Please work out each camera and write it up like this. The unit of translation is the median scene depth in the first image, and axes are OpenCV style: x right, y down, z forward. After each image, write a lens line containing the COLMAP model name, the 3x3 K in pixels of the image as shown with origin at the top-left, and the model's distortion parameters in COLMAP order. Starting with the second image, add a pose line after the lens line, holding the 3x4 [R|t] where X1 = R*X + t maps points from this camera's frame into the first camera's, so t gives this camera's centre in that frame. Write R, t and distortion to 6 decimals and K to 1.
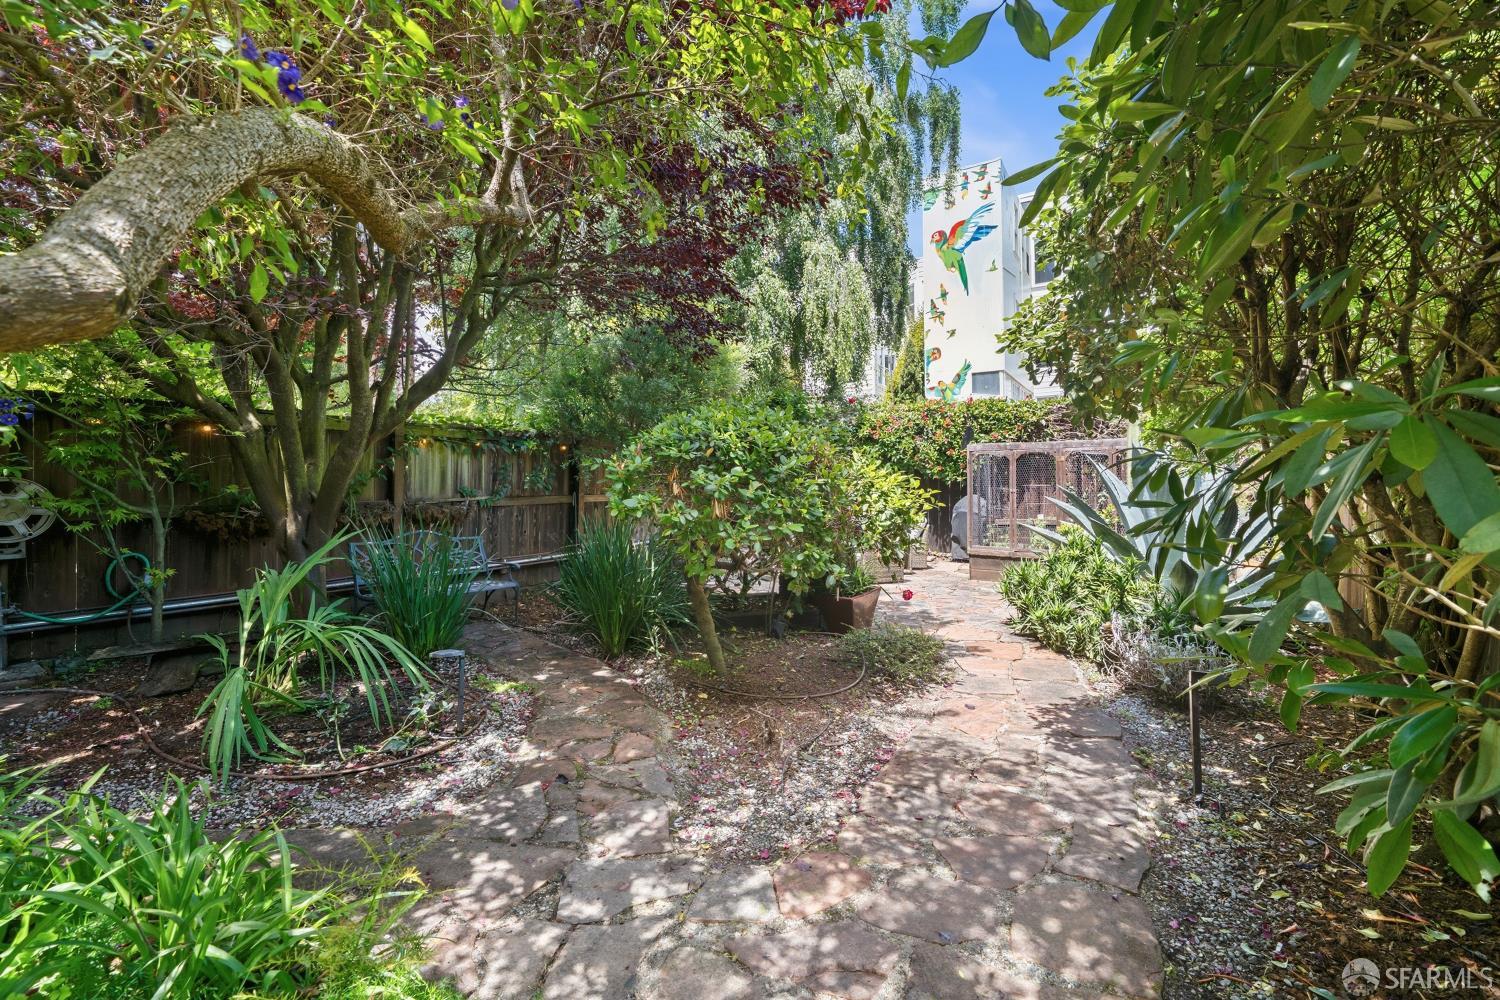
lens RADIAL K [[644.6, 0, 749.7], [0, 644.6, 493.9], [0, 0, 1]] dist [0.021641, 0.000020]
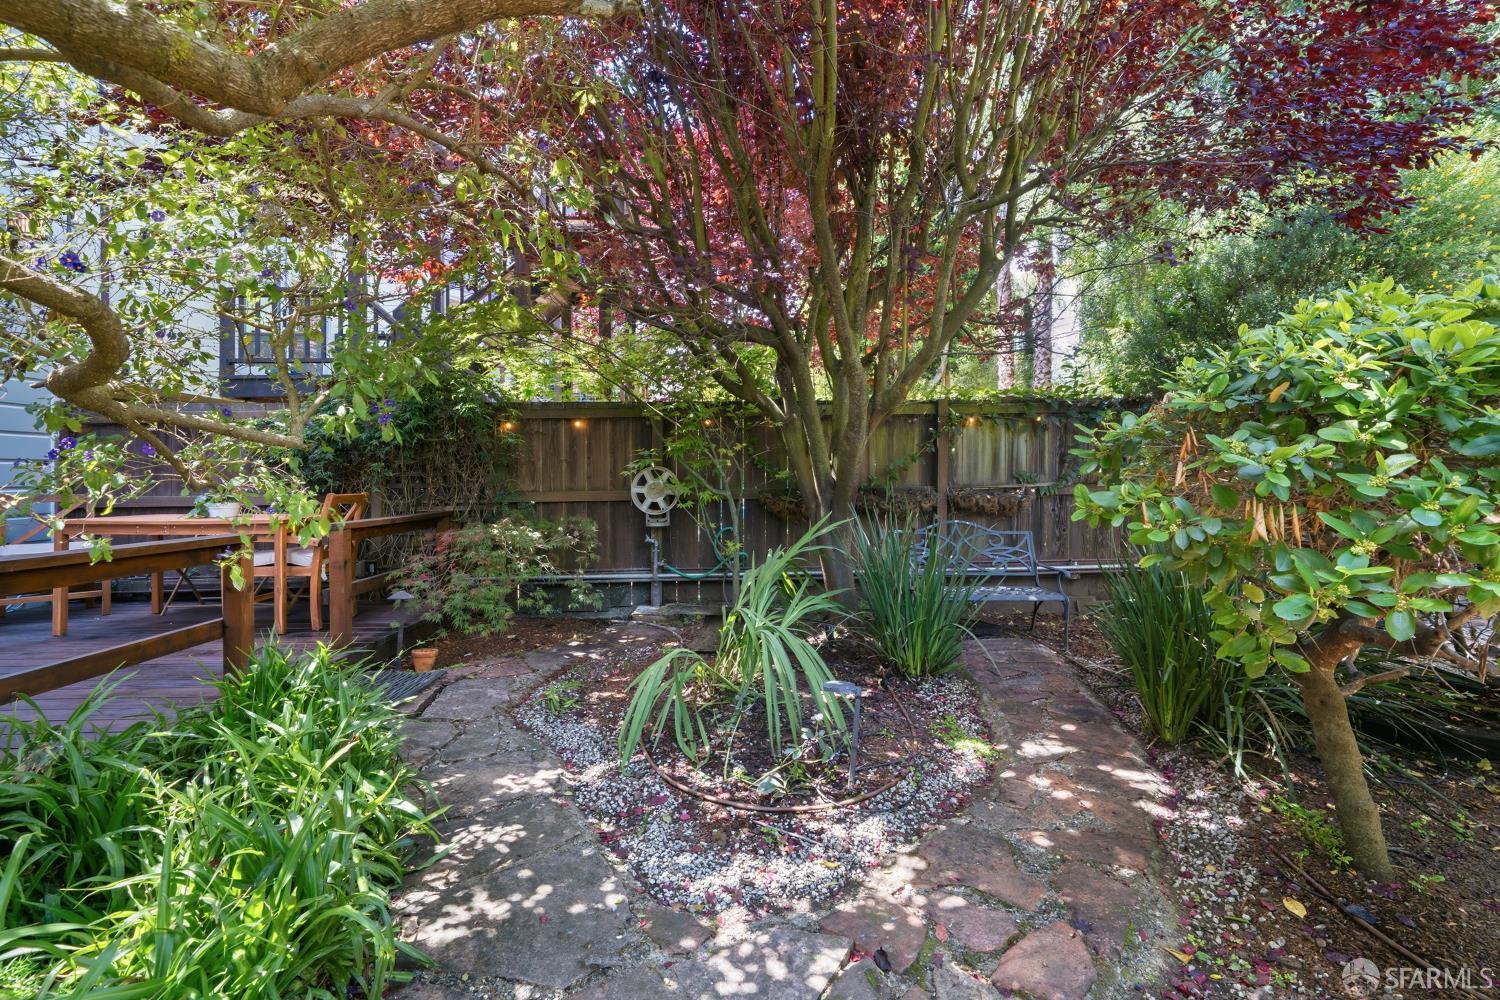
lens RADIAL K [[646.8, 0, 751.0], [0, 646.8, 480.0], [0, 0, 1]] dist [0.001466, 0.000343]
pose [[0.569993, 0.004318, -0.821638, 0.089589], [-0.000881, 0.999989, 0.004645, -0.004249], [0.821649, -0.001924, 0.569991, 0.387218]]
